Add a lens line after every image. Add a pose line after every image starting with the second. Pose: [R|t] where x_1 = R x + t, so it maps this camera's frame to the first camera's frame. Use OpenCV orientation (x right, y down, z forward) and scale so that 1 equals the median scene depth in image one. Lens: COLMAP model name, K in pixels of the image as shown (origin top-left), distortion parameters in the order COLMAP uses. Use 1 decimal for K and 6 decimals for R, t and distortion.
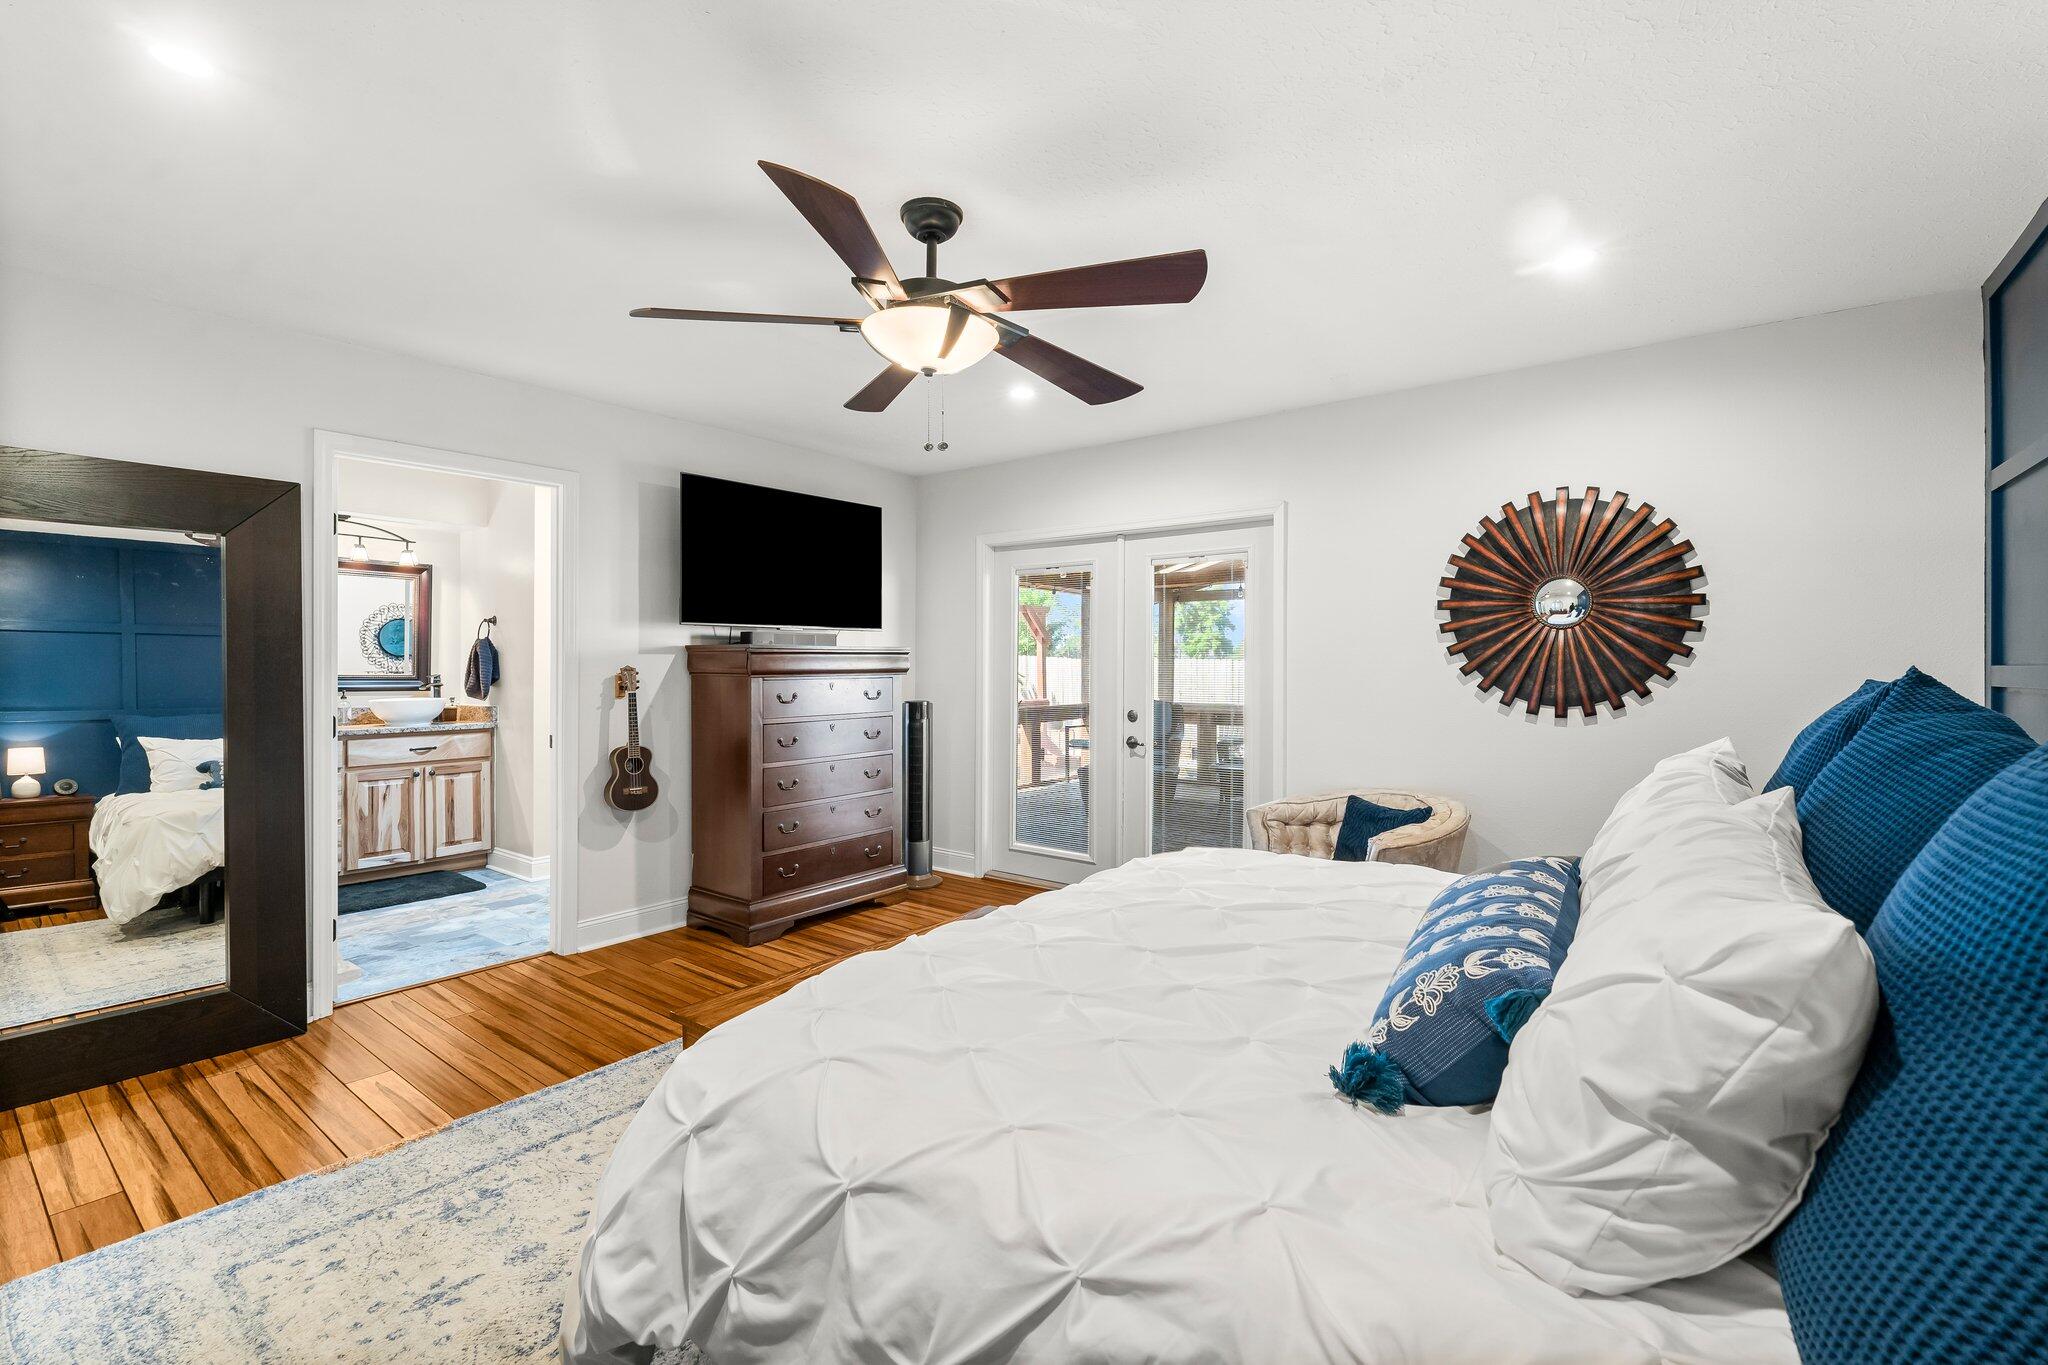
lens RADIAL K [[881.9, 0, 1015.5], [0, 881.9, 667.4], [0, 0, 1]] dist [-0.001775, 0.000218]
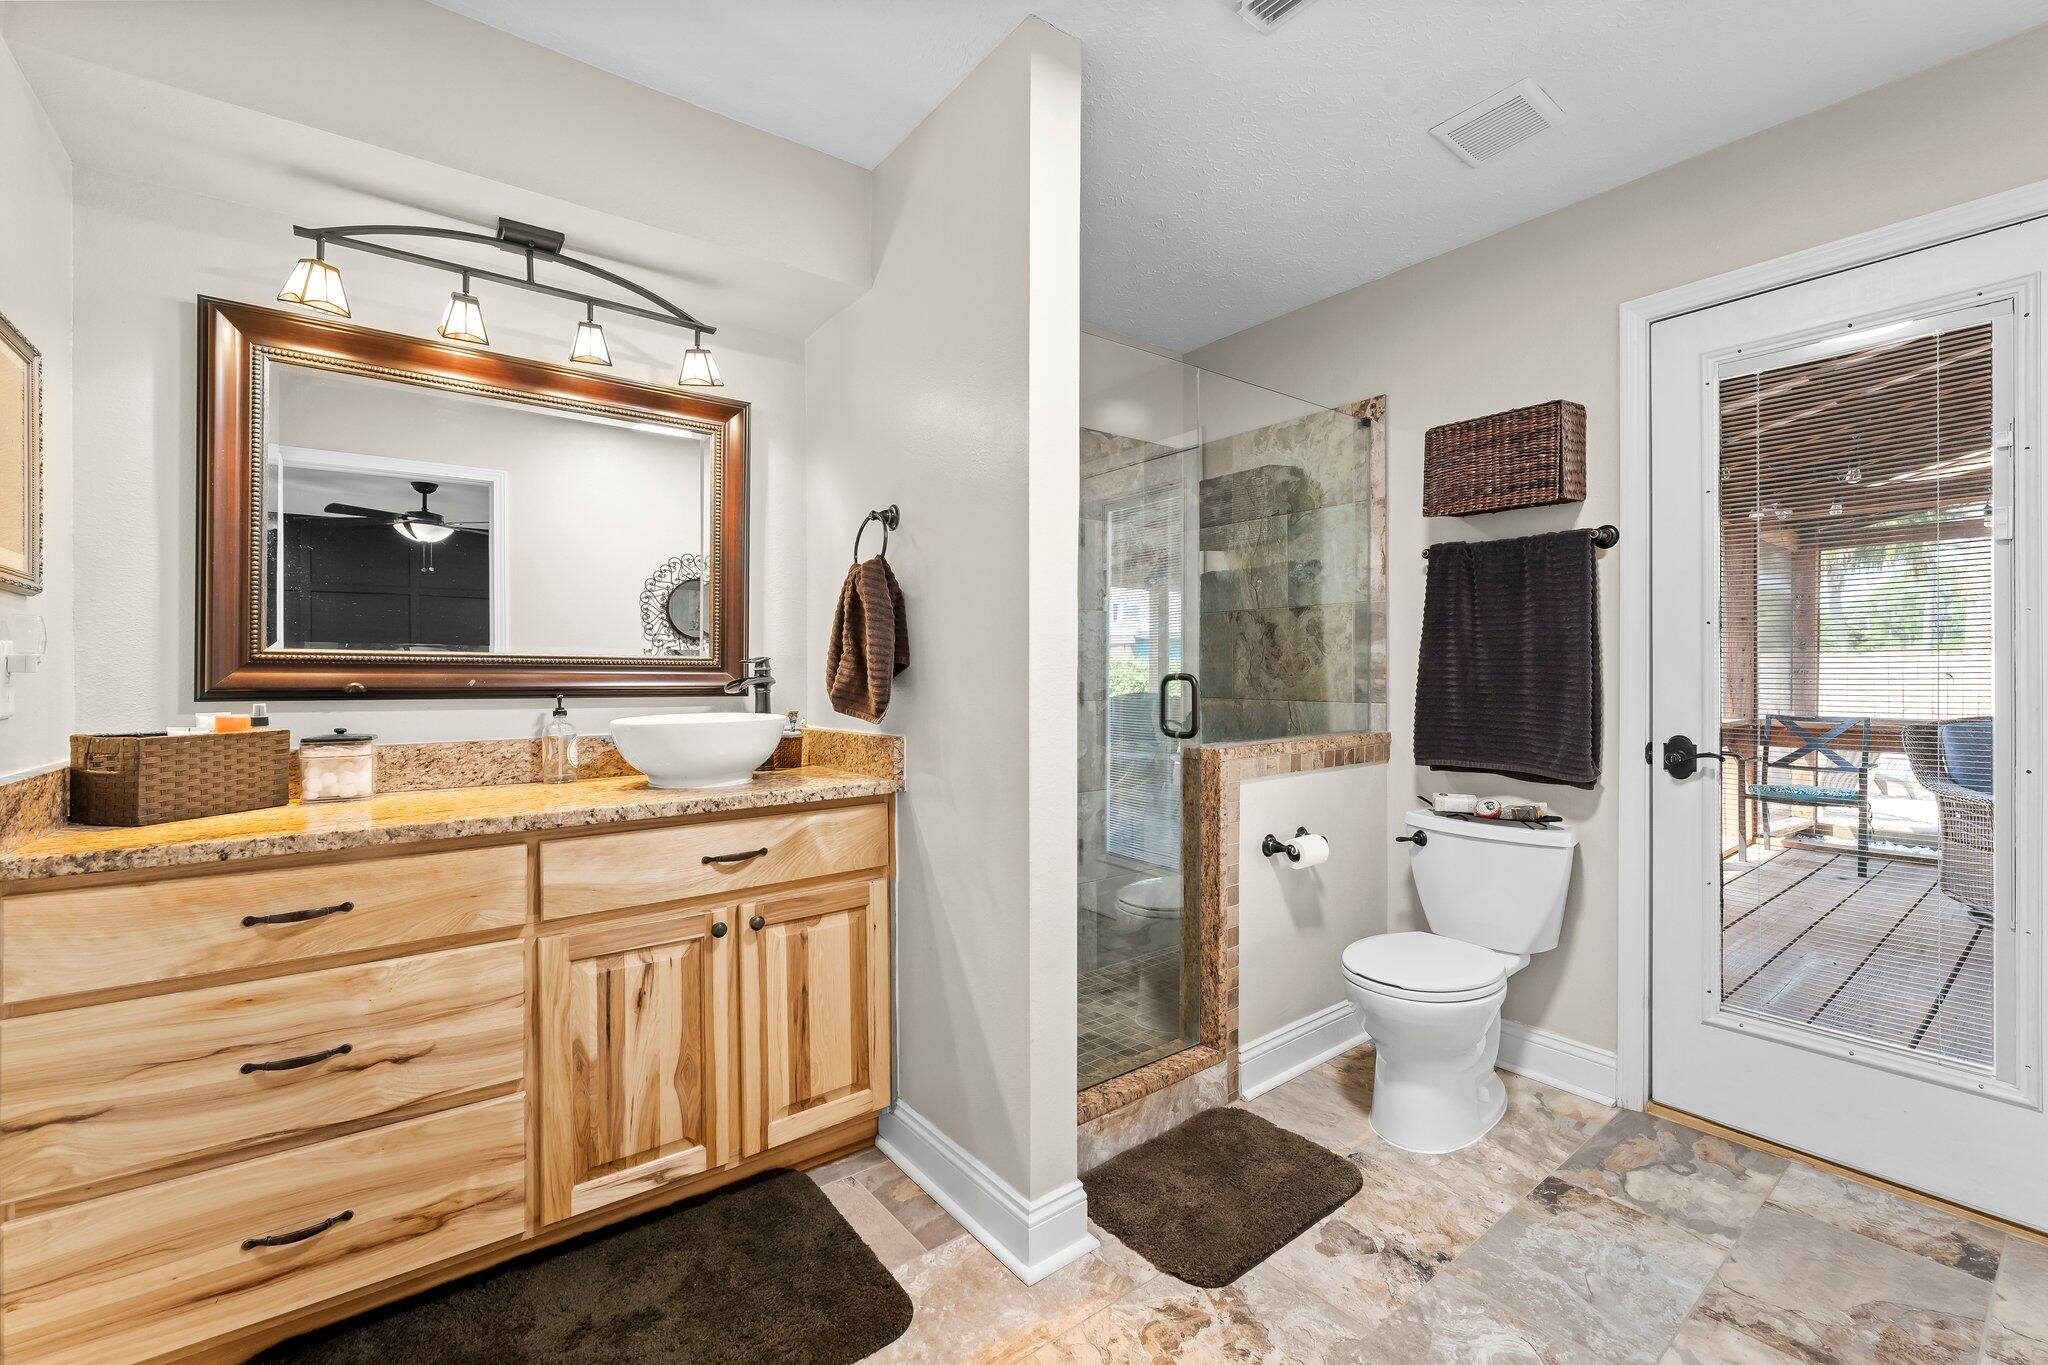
lens RADIAL K [[881.9, 0, 1037.8], [0, 881.9, 671.5], [0, 0, 1]] dist [-0.001775, 0.000218]
pose [[0.968088, -0.003489, -0.250584, -0.440710], [0.004305, 0.999987, 0.002708, 0.014897], [0.250572, -0.003701, 0.968091, 0.650978]]
